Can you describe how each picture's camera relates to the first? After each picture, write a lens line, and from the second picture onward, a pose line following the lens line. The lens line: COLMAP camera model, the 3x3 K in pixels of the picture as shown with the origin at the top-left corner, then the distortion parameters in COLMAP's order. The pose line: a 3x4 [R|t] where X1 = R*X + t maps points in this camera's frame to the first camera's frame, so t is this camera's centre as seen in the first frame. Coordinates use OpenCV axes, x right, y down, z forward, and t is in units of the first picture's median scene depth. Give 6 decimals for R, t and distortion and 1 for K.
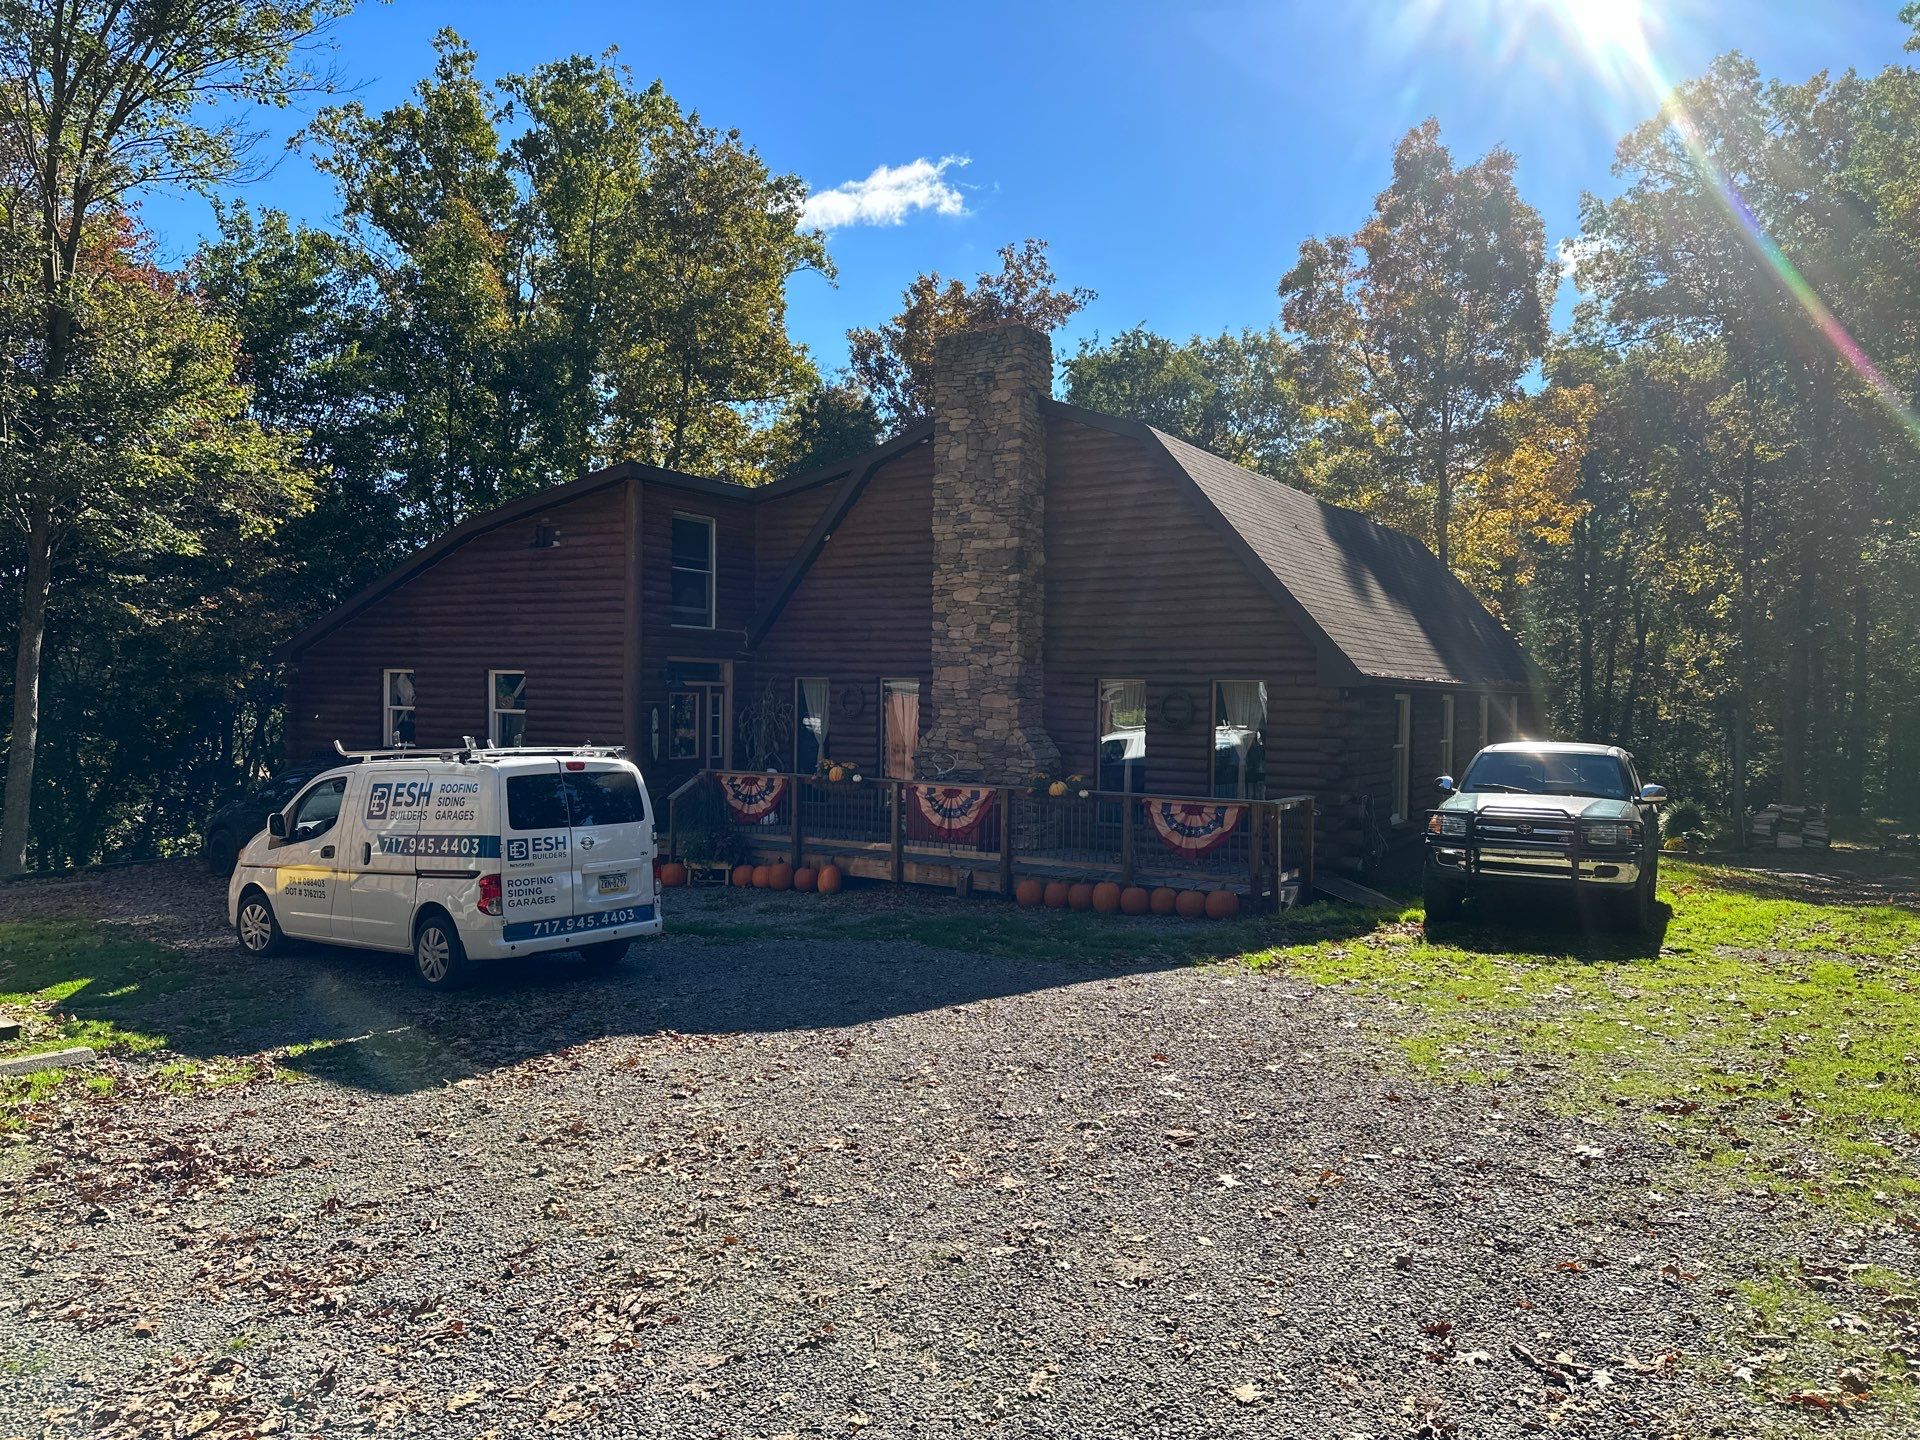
lens RADIAL K [[1192.0, 0, 962.1], [0, 1192.0, 757.0], [0, 0, 1]] dist [0.069309, -0.077692]
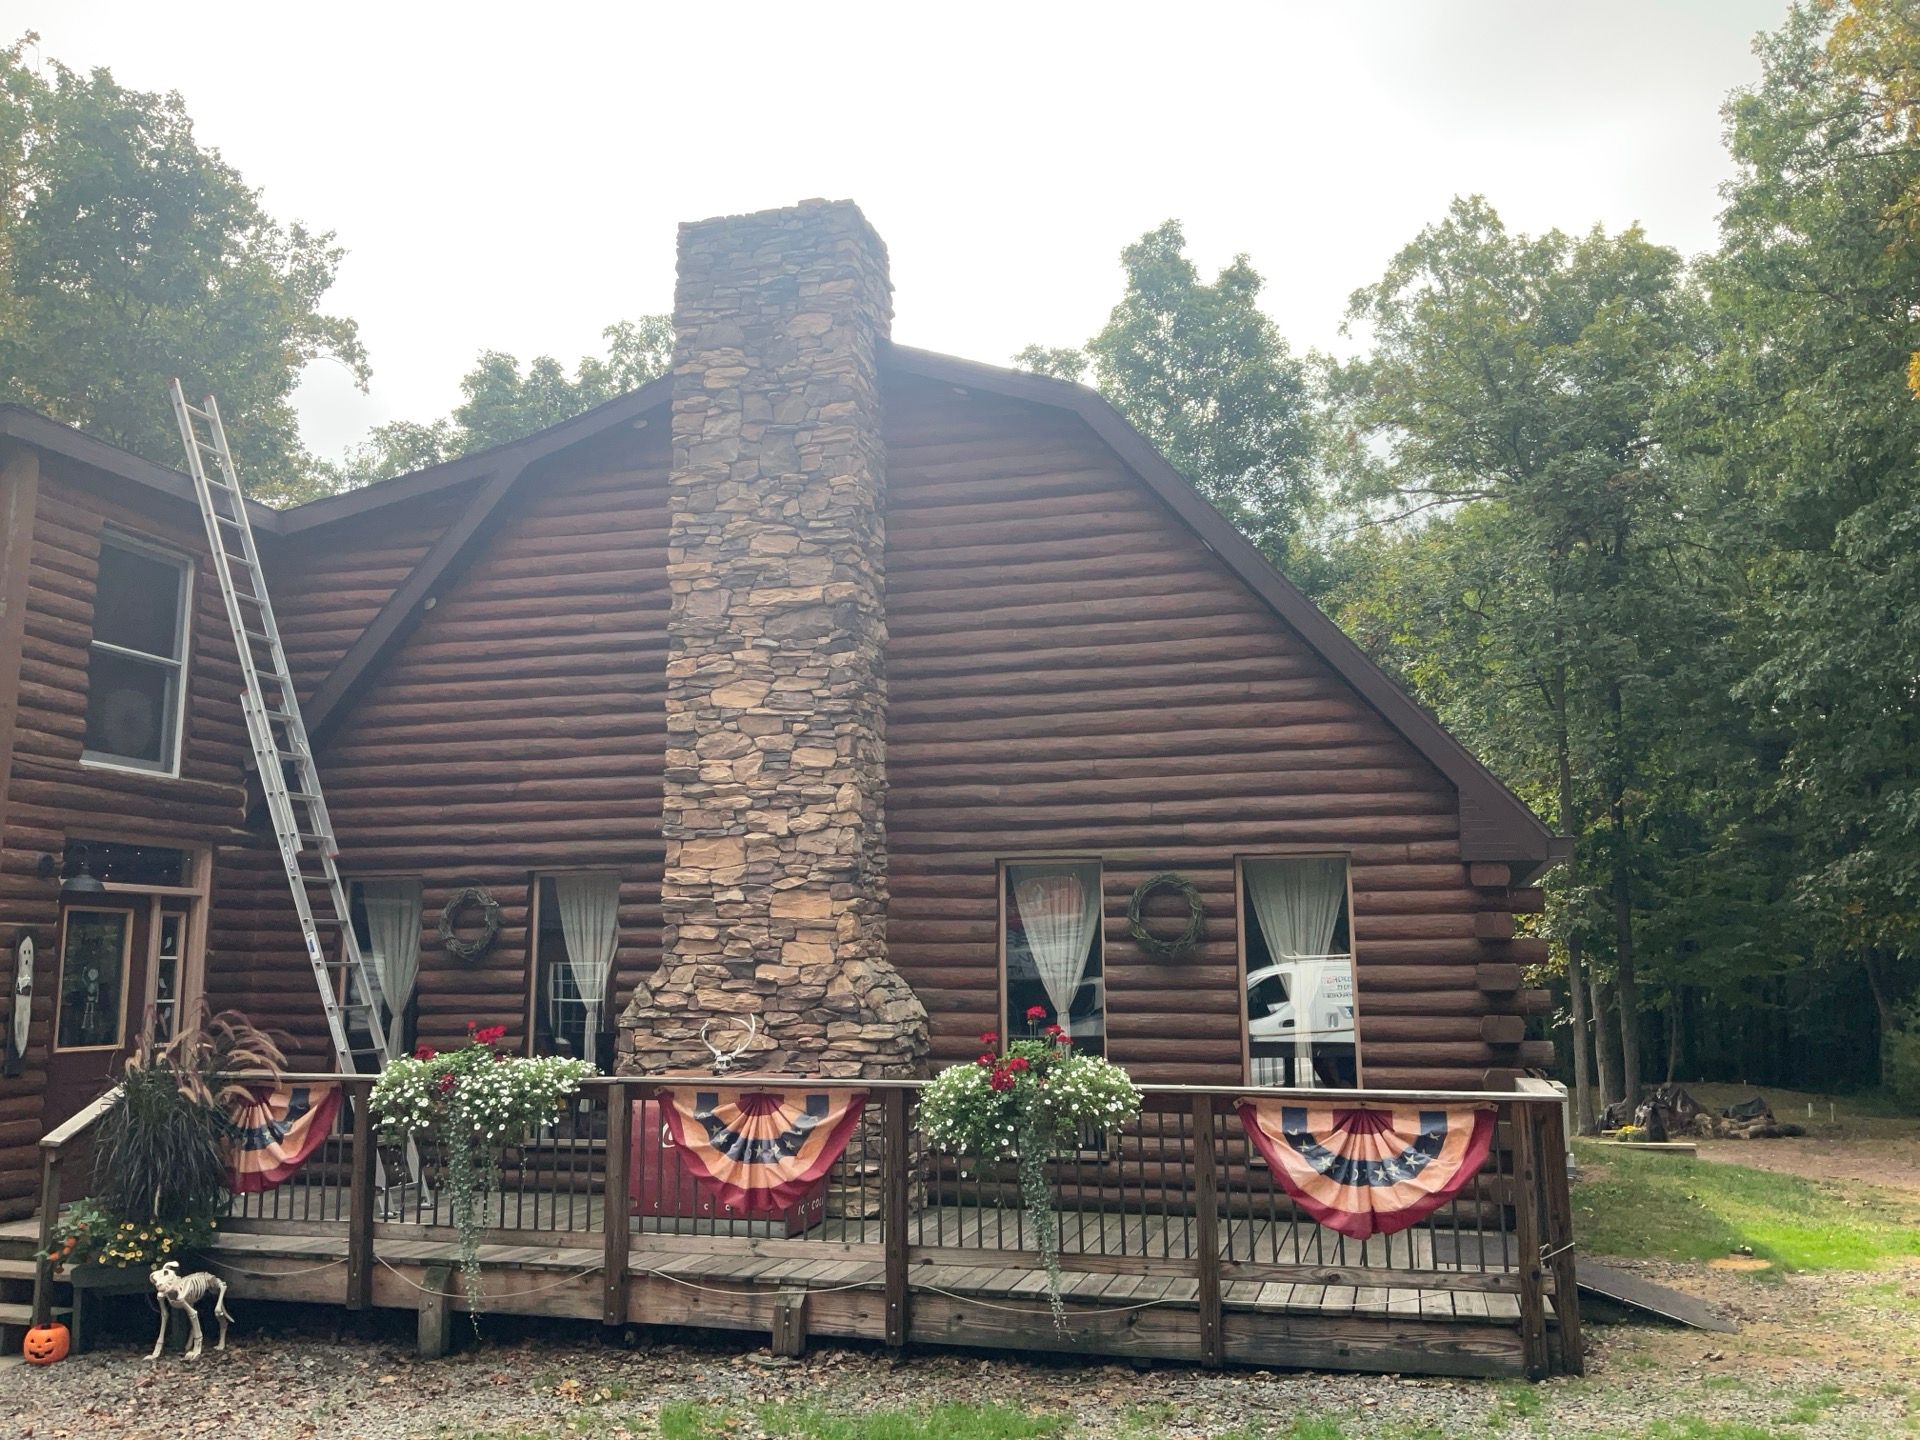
lens RADIAL K [[1591.4, 0, 960.0], [0, 1591.4, 720.0], [0, 0, 1]] dist [0.115033, -0.232009]
pose [[0.966581, 0.020262, 0.255558, -0.079036], [0.030580, 0.980641, -0.193412, 0.007281], [-0.254529, 0.194763, 0.947250, 0.343175]]
